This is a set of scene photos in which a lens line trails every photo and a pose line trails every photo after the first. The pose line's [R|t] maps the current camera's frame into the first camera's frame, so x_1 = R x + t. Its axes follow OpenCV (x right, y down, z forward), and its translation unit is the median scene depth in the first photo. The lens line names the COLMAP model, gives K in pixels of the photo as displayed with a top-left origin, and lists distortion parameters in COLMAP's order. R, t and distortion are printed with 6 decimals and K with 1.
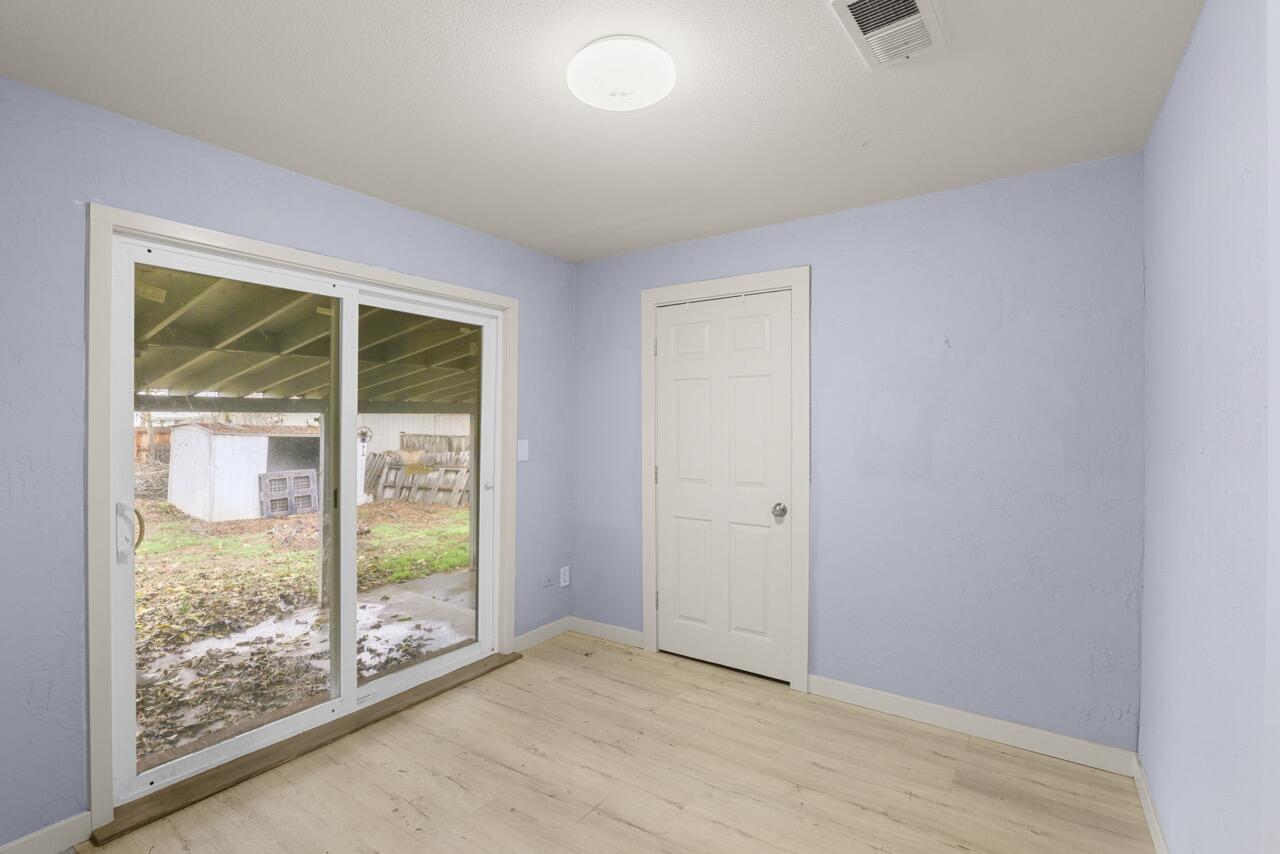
lens RADIAL K [[592.2, 0, 631.9], [0, 592.2, 427.4], [0, 0, 1]] dist [-0.025719, 0.002712]
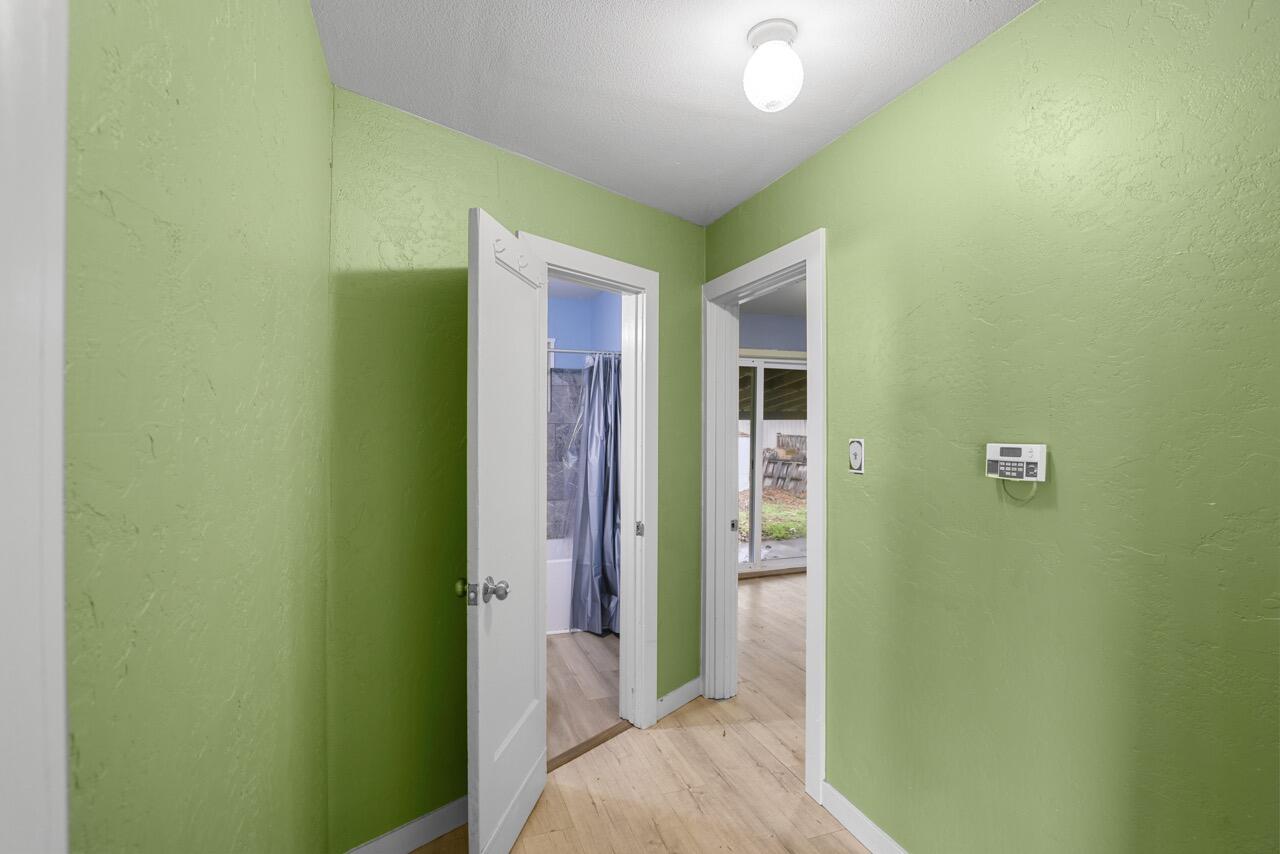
lens RADIAL K [[592.2, 0, 633.4], [0, 592.2, 426.6], [0, 0, 1]] dist [-0.025719, 0.002712]
pose [[0.821101, 0.001959, -0.570780, 0.071880], [-0.005330, 0.999977, -0.004235, 0.000950], [0.570758, 0.006519, 0.821092, -0.201963]]
